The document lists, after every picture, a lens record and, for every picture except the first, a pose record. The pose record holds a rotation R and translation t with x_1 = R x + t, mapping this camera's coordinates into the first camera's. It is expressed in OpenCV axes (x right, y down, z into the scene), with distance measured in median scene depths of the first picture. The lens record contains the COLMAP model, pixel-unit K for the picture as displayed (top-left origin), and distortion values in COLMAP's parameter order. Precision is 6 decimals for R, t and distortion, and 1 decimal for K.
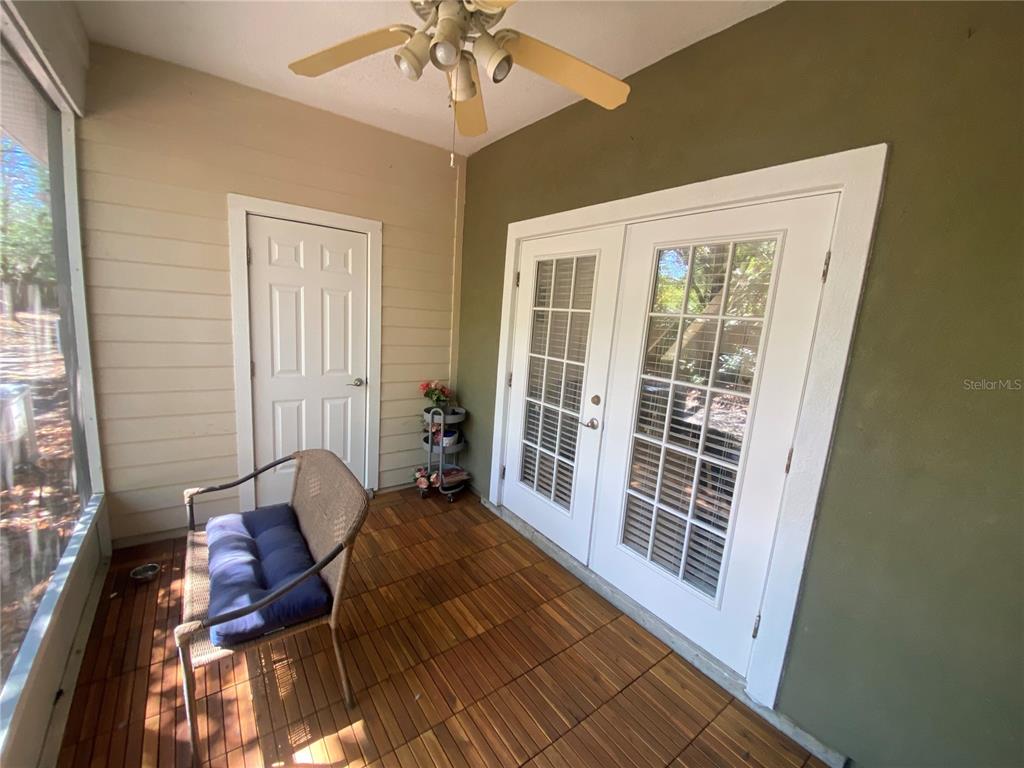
lens RADIAL K [[409.6, 0, 490.2], [0, 409.6, 394.9], [0, 0, 1]] dist [0.000036, -0.007795]
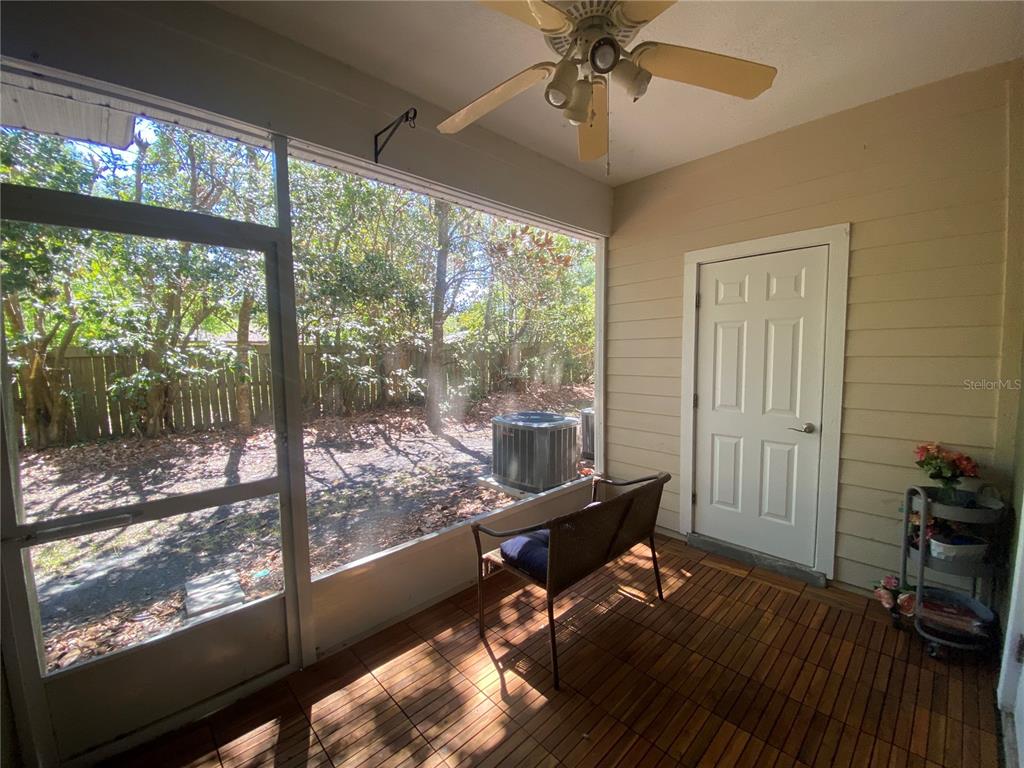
lens RADIAL K [[419.7, 0, 512.0], [0, 419.7, 384.0], [0, 0, 1]] dist [0.024850, -0.026061]
pose [[0.135056, 0.018006, -0.990674, 0.450174], [-0.148777, 0.988868, -0.002309, -0.030862], [0.979605, 0.147701, 0.136231, 0.336159]]
